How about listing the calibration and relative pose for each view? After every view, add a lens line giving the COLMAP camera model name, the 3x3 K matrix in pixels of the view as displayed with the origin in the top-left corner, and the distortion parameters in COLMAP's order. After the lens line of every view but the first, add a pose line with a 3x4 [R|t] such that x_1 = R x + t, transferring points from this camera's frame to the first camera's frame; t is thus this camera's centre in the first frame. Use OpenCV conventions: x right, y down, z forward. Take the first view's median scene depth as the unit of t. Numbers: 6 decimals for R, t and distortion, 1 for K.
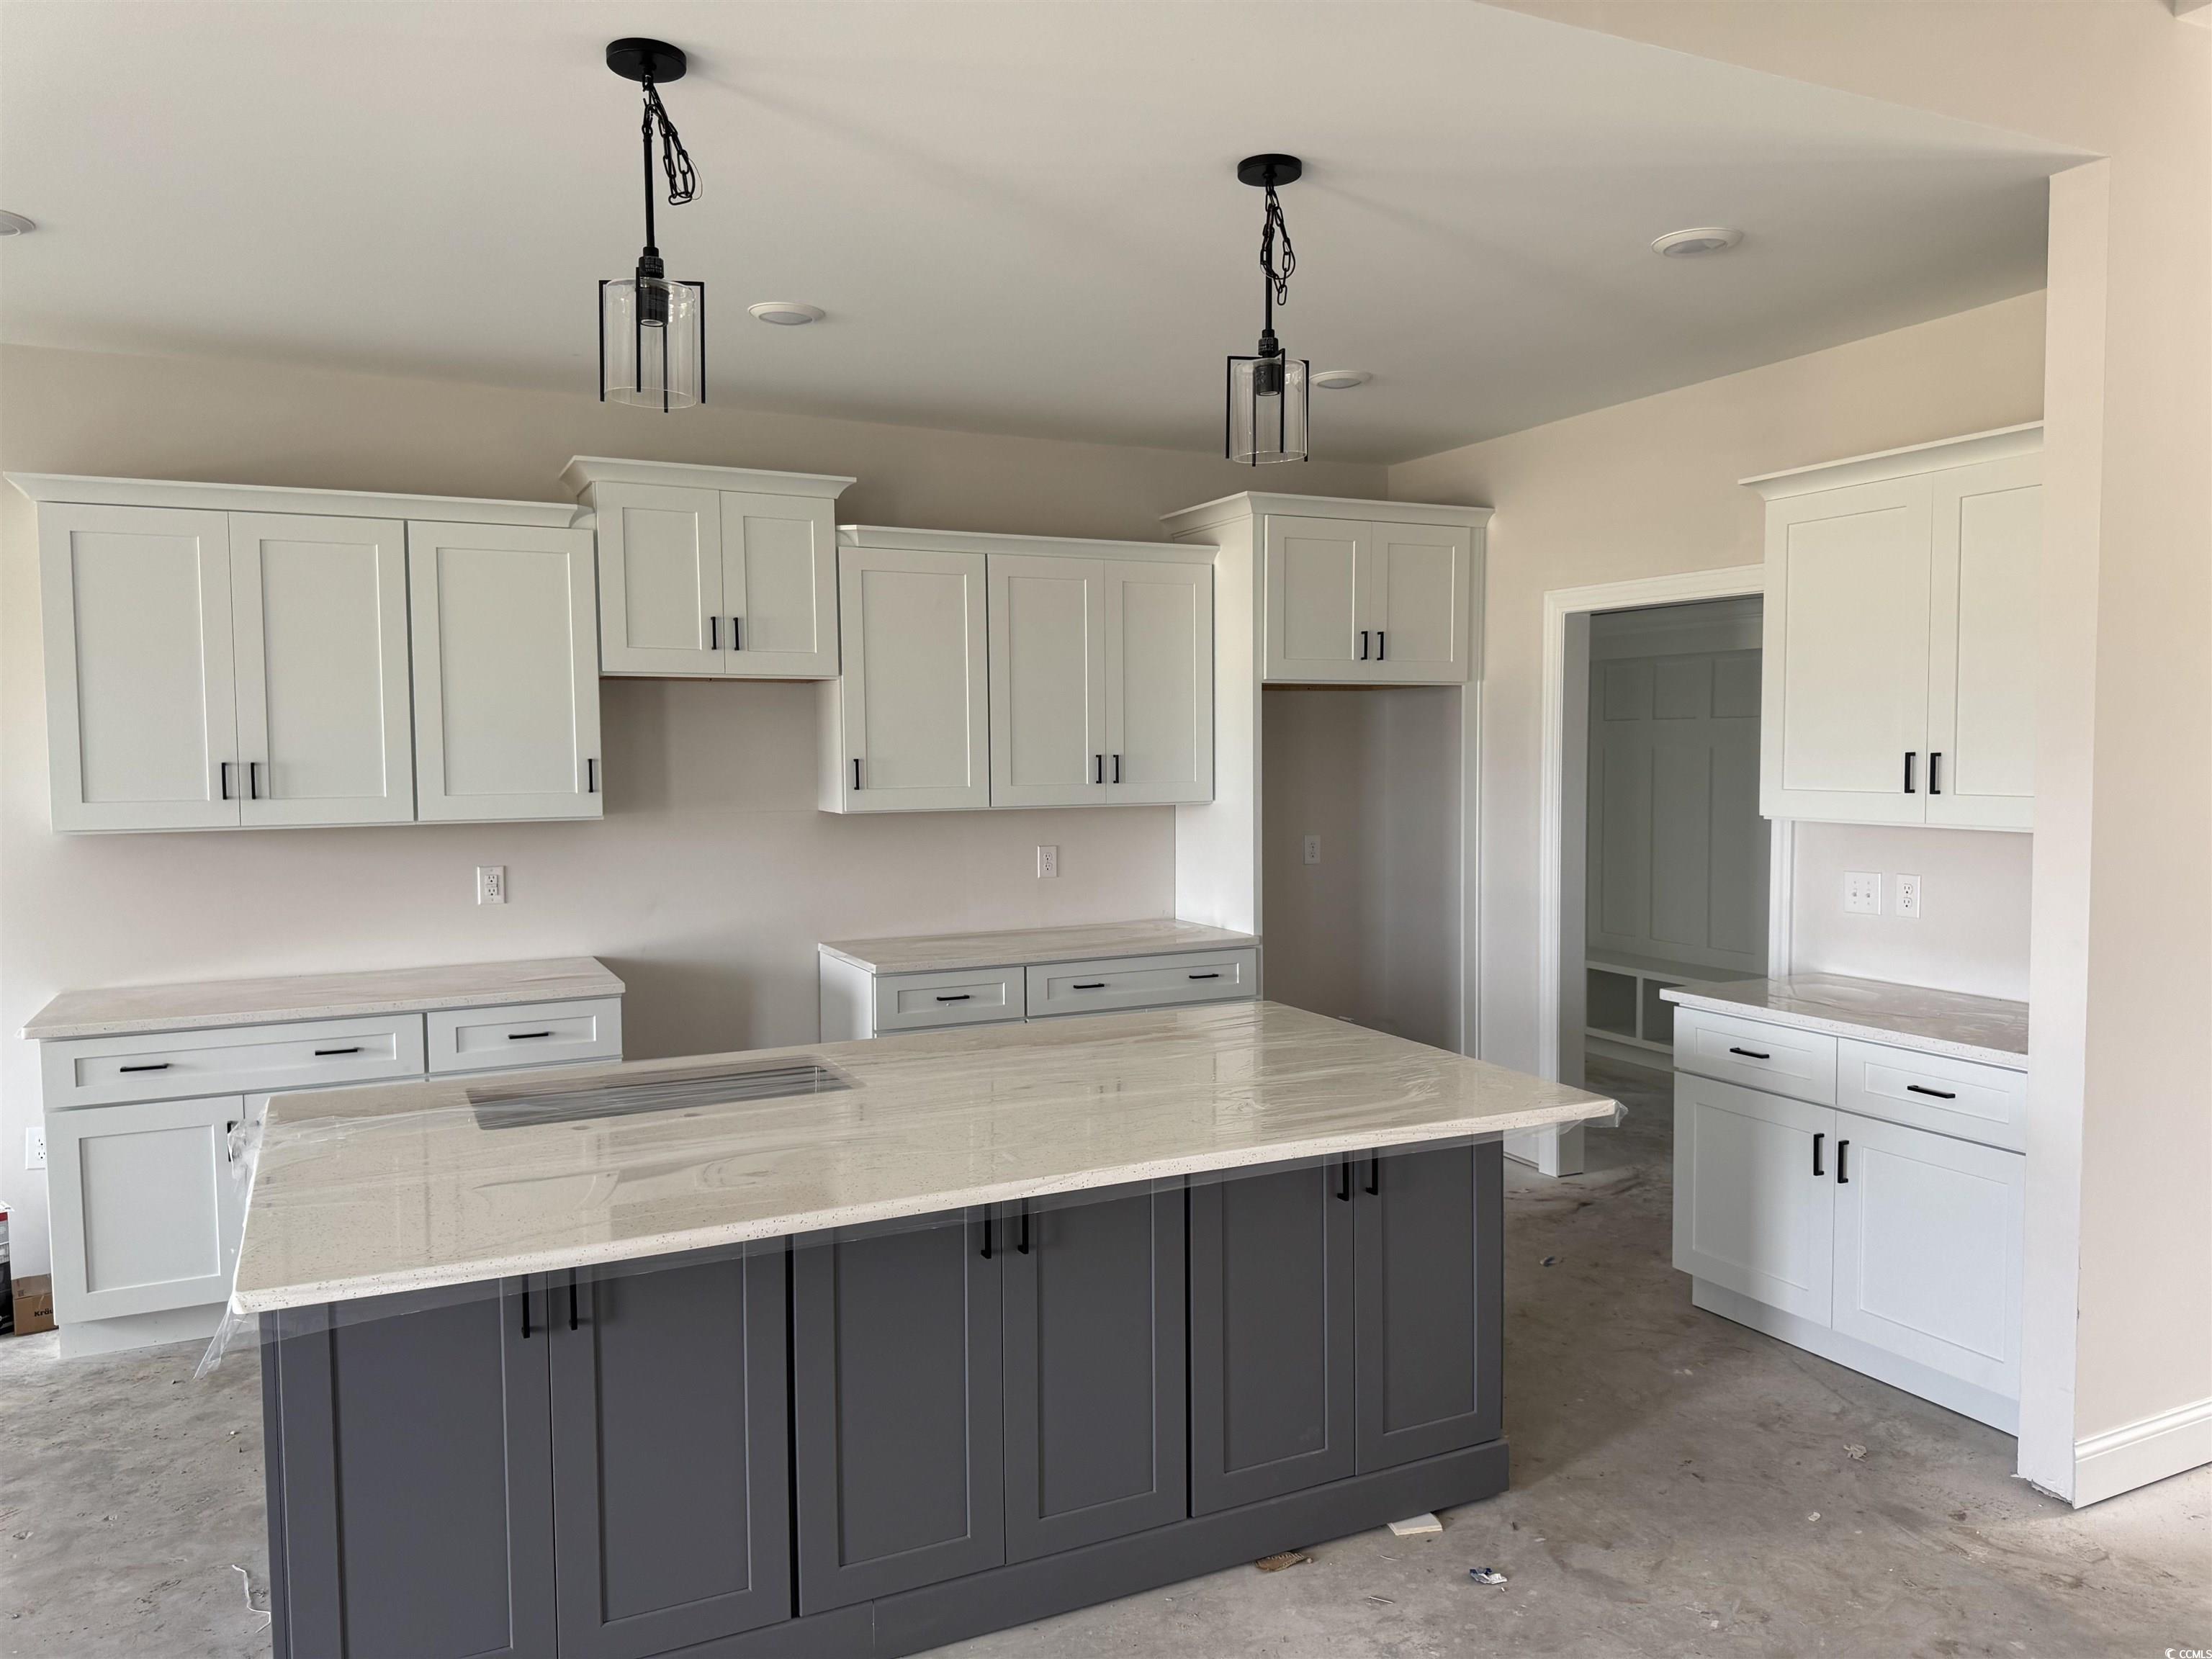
lens RADIAL K [[1575.7, 0, 1117.7], [0, 1575.7, 832.9], [0, 0, 1]] dist [0.028797, -0.006113]
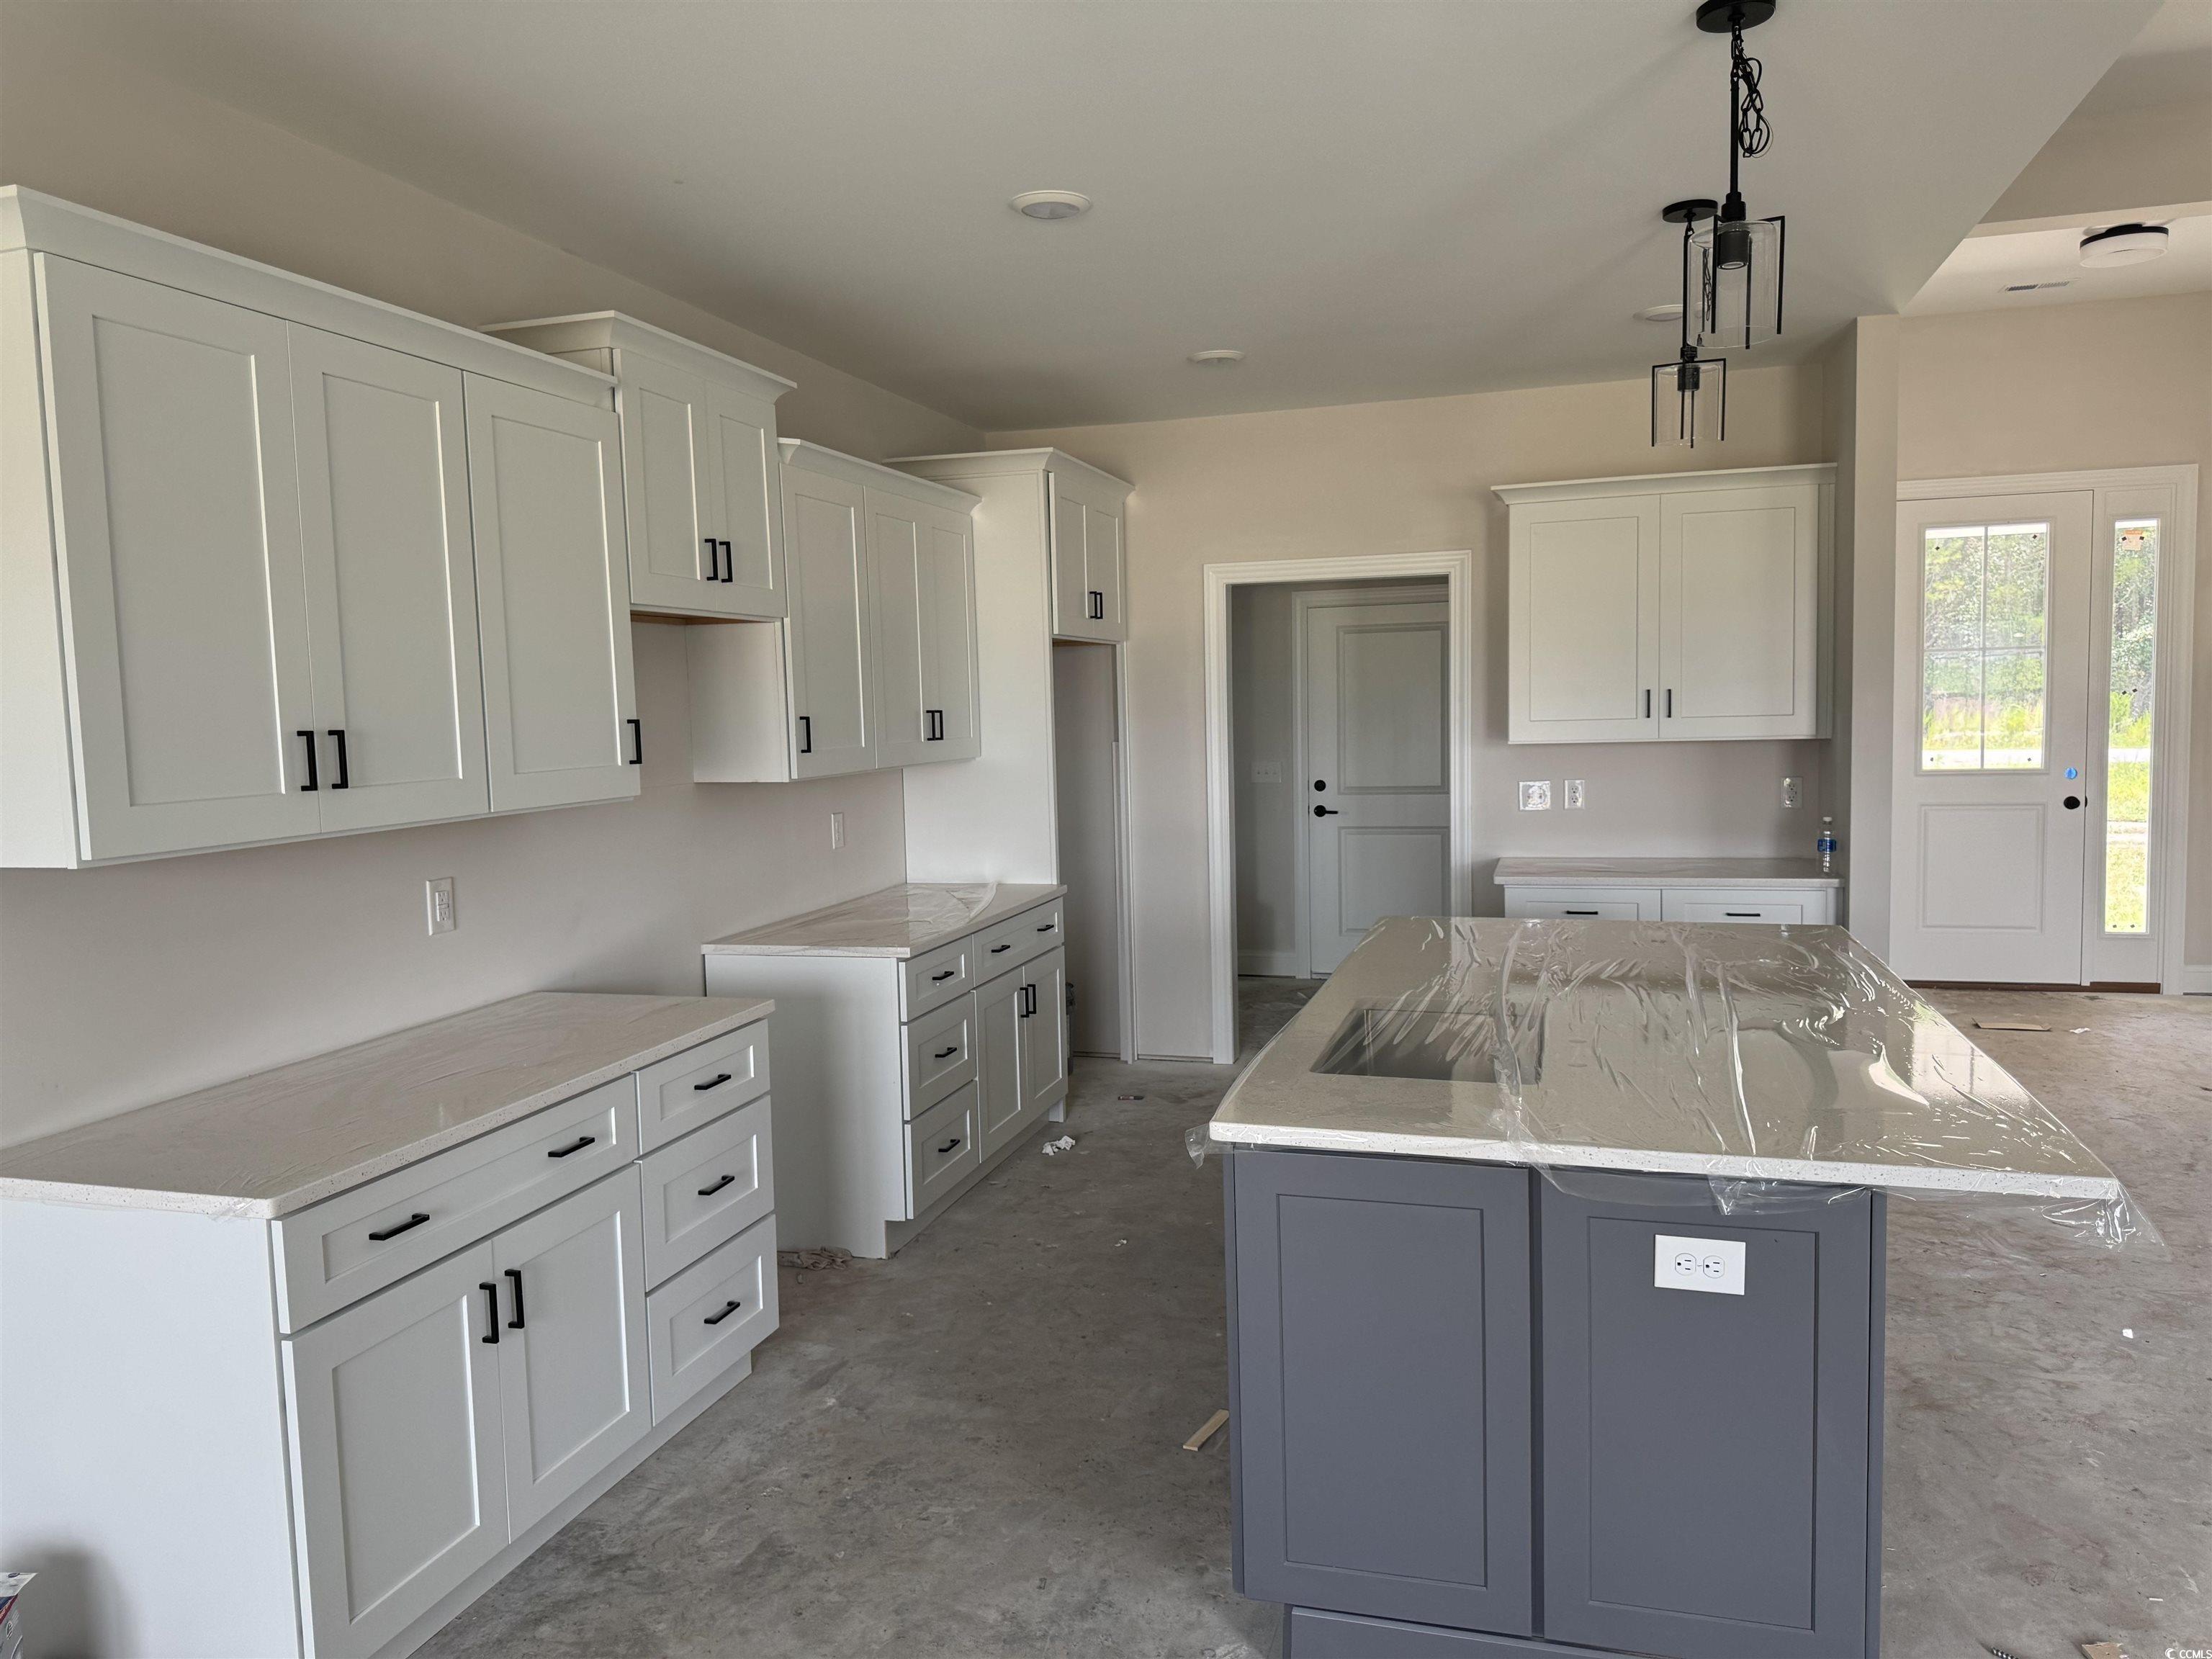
lens RADIAL K [[1575.7, 0, 1126.5], [0, 1575.7, 830.8], [0, 0, 1]] dist [0.028797, -0.006113]
pose [[0.658602, -0.071898, 0.749049, -0.697804], [0.065751, 0.997116, 0.037897, -0.006250], [-0.749613, 0.024291, 0.661430, 0.312324]]
